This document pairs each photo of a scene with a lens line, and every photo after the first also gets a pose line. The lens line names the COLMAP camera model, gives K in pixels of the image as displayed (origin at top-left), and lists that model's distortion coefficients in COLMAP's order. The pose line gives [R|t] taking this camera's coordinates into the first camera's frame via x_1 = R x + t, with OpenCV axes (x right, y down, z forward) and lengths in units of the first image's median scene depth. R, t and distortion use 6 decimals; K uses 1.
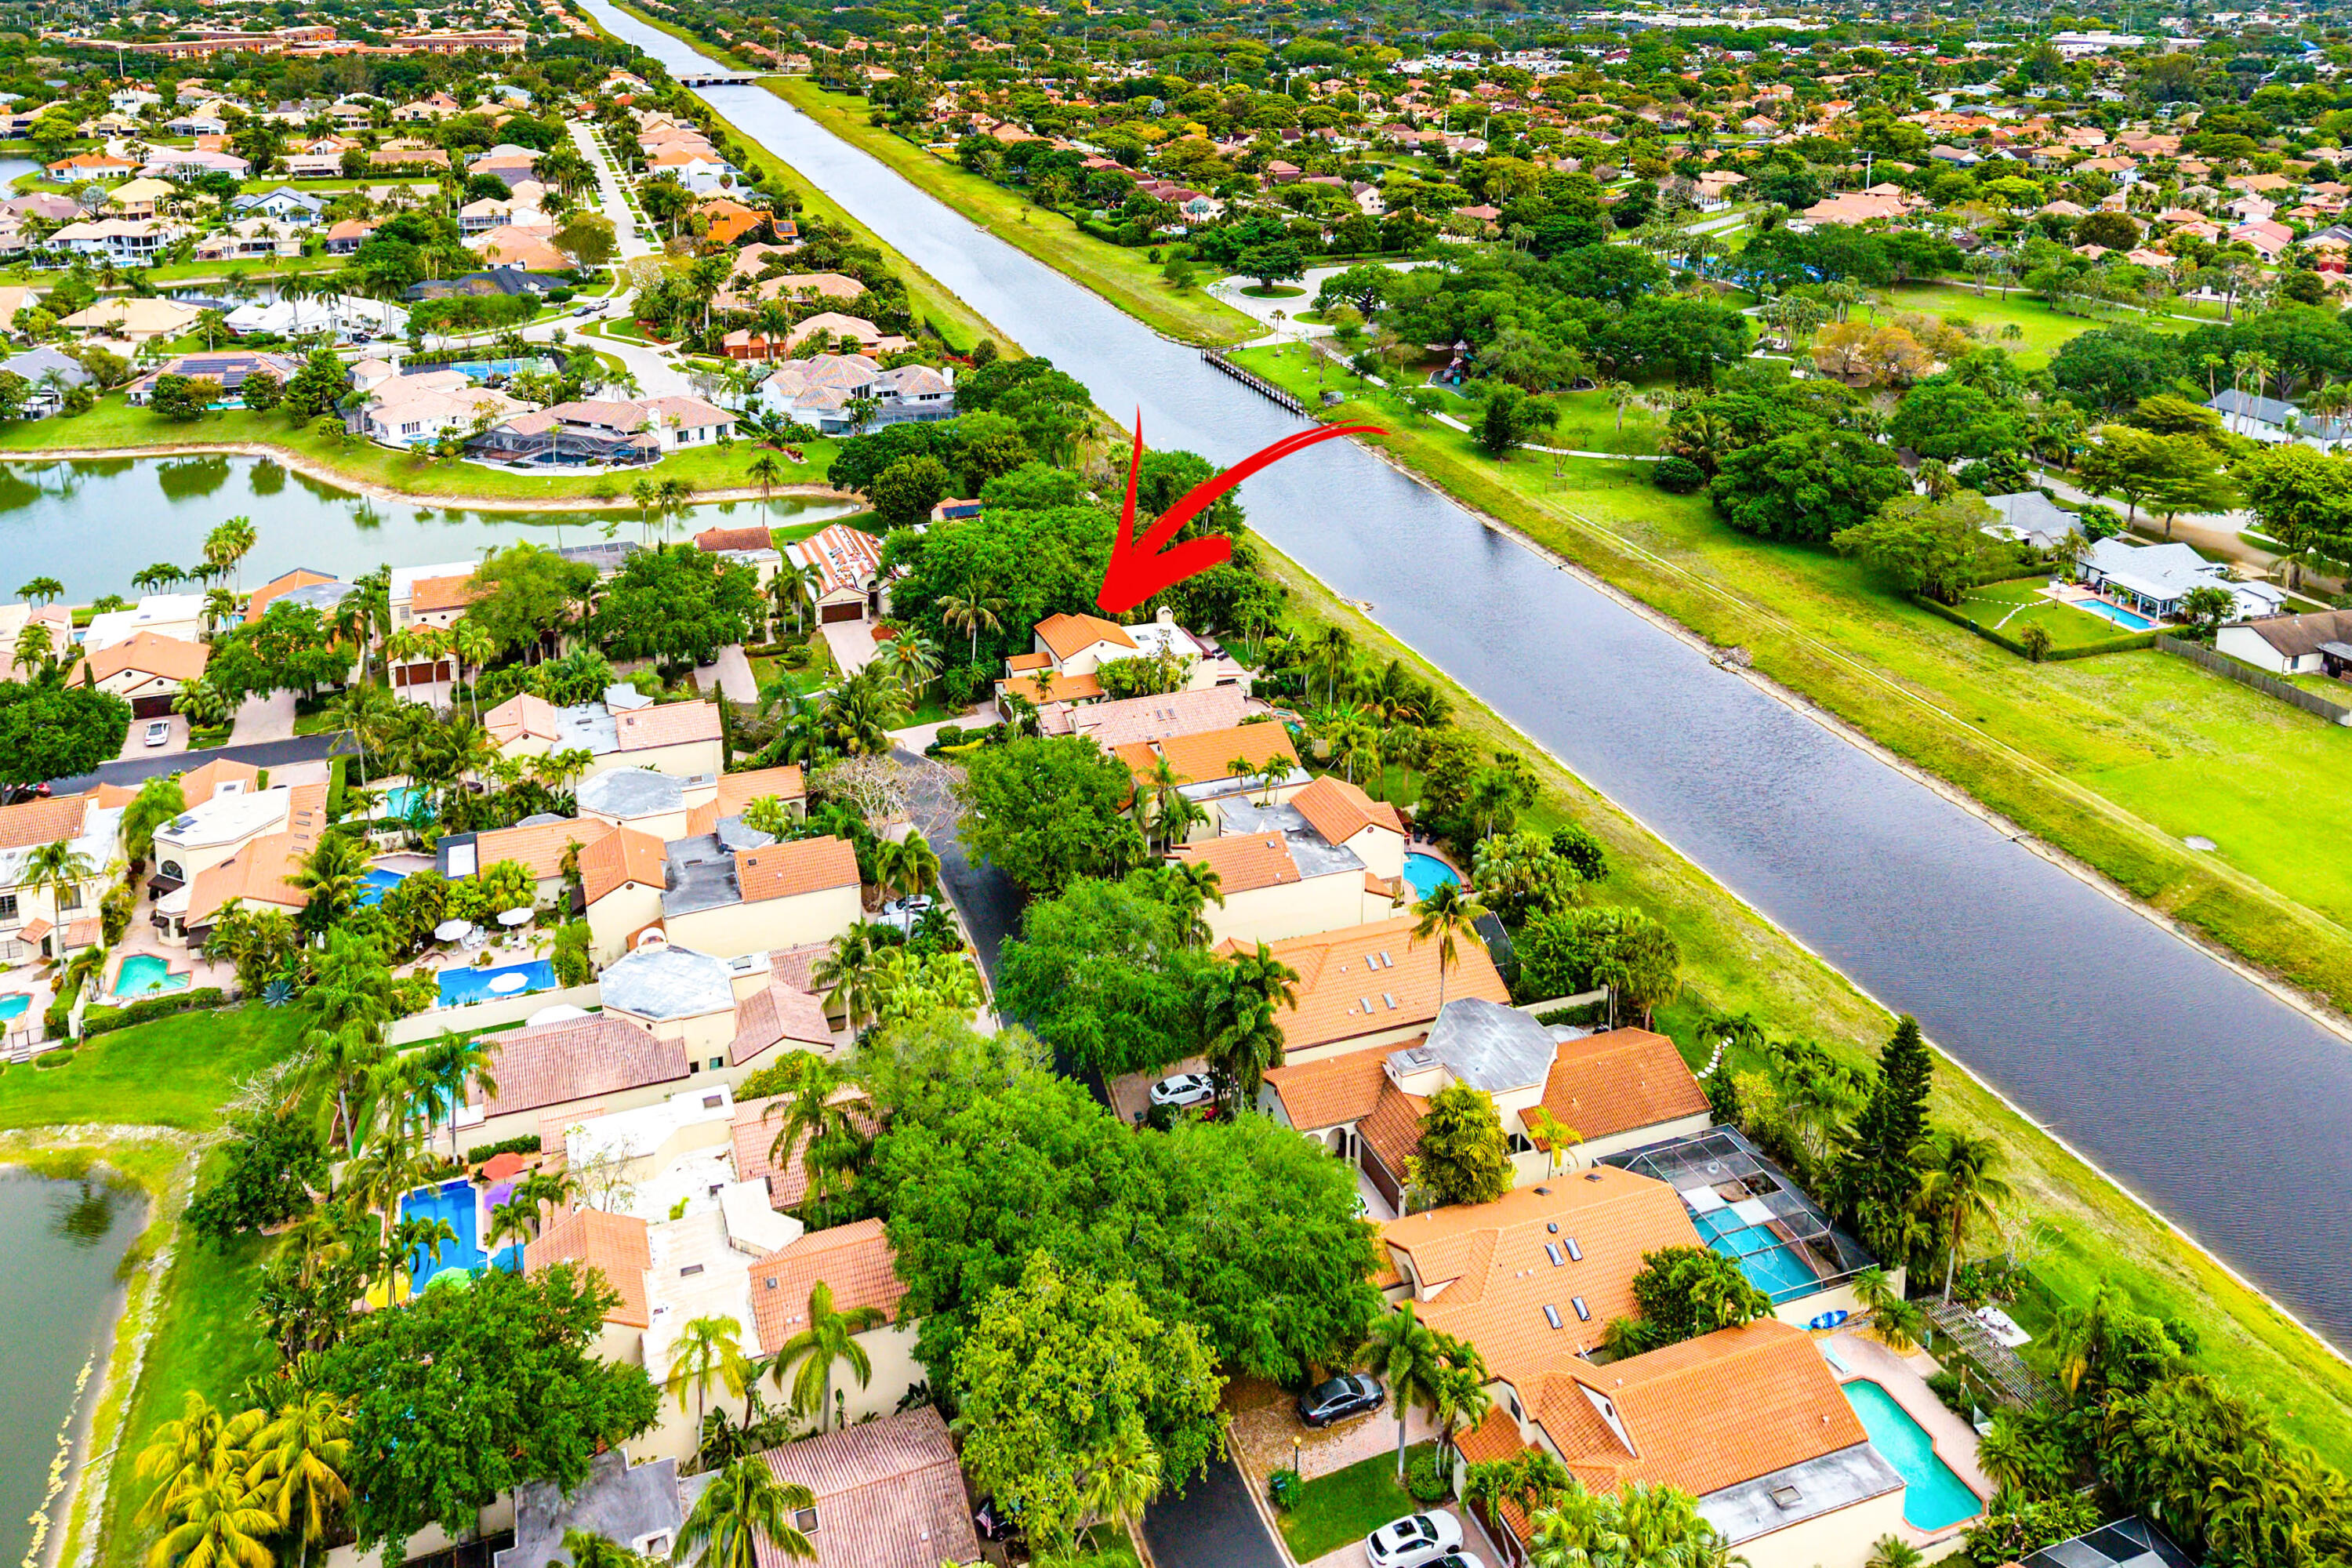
lens RADIAL K [[1712.8, 0, 1176.0], [0, 1712.8, 784.0], [0, 0, 1]] dist [0.002801, 0.000685]
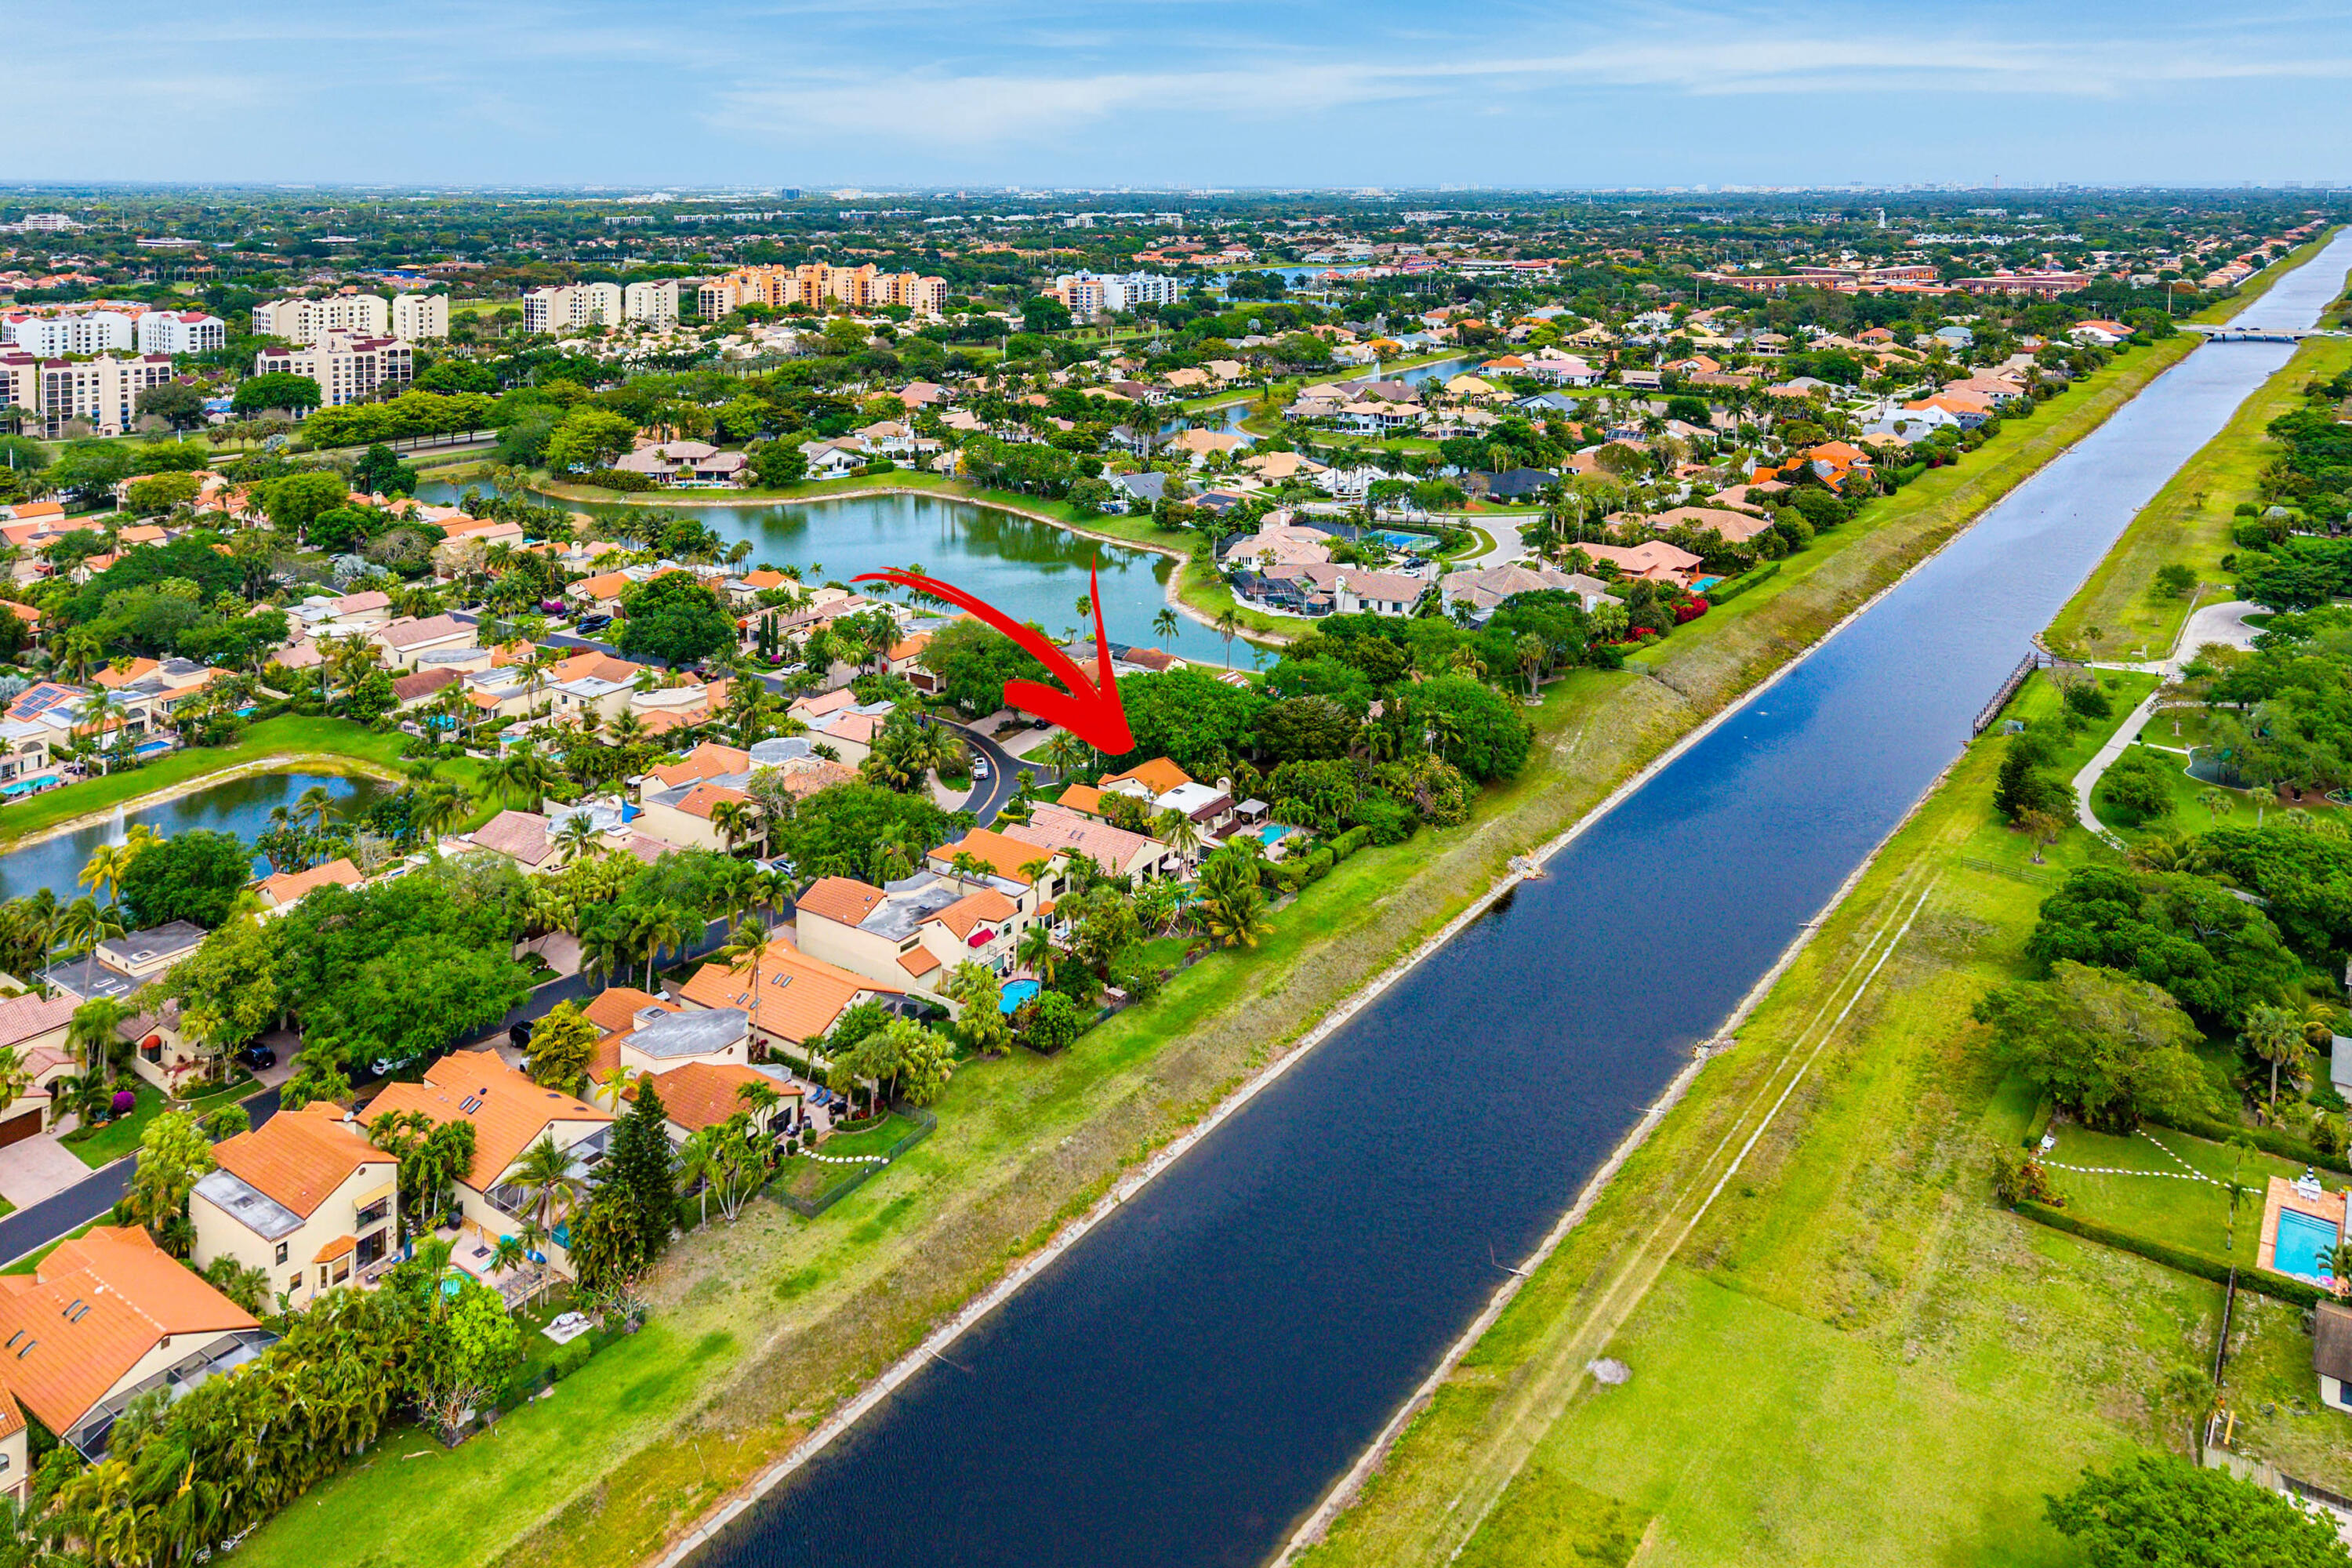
lens RADIAL K [[1656.4, 0, 1176.0], [0, 1656.4, 784.0], [0, 0, 1]] dist [-0.000044, 0.000046]
pose [[0.568276, 0.286407, -0.771384, 0.879968], [-0.379218, 0.923134, 0.063382, -0.165031], [0.730244, 0.256504, 0.633206, 0.272350]]
